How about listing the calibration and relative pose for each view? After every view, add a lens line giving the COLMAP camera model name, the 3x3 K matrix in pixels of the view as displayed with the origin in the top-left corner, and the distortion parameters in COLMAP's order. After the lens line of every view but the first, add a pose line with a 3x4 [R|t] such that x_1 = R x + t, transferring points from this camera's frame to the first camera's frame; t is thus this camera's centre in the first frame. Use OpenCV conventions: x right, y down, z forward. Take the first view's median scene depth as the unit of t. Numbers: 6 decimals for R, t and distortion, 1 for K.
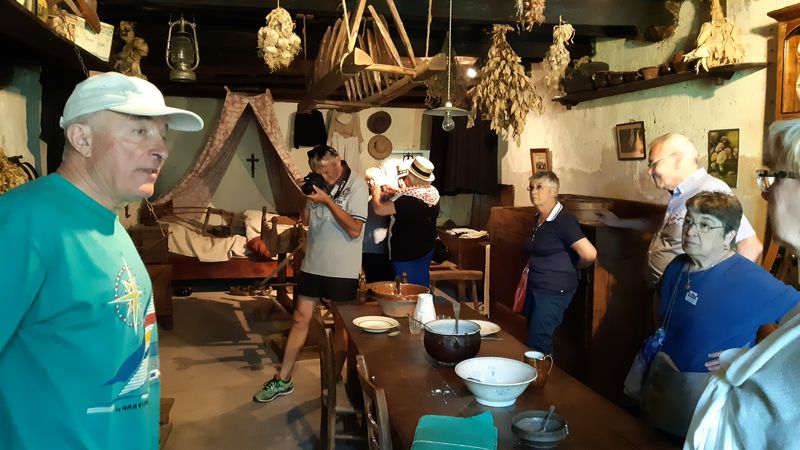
lens RADIAL K [[620.9, 0, 400.6], [0, 620.9, 224.0], [0, 0, 1]] dist [0.011789, 0.000359]
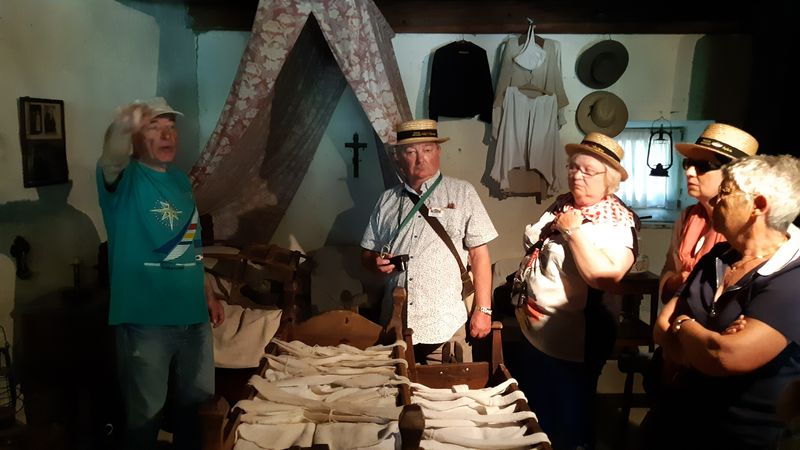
lens RADIAL K [[620.9, 0, 400.2], [0, 620.9, 225.9], [0, 0, 1]] dist [0.011789, 0.000359]
pose [[0.960796, 0.025007, -0.276127, -0.049751], [-0.018088, 0.999456, 0.027577, -0.048445], [0.276666, -0.021502, 0.960726, 0.491385]]
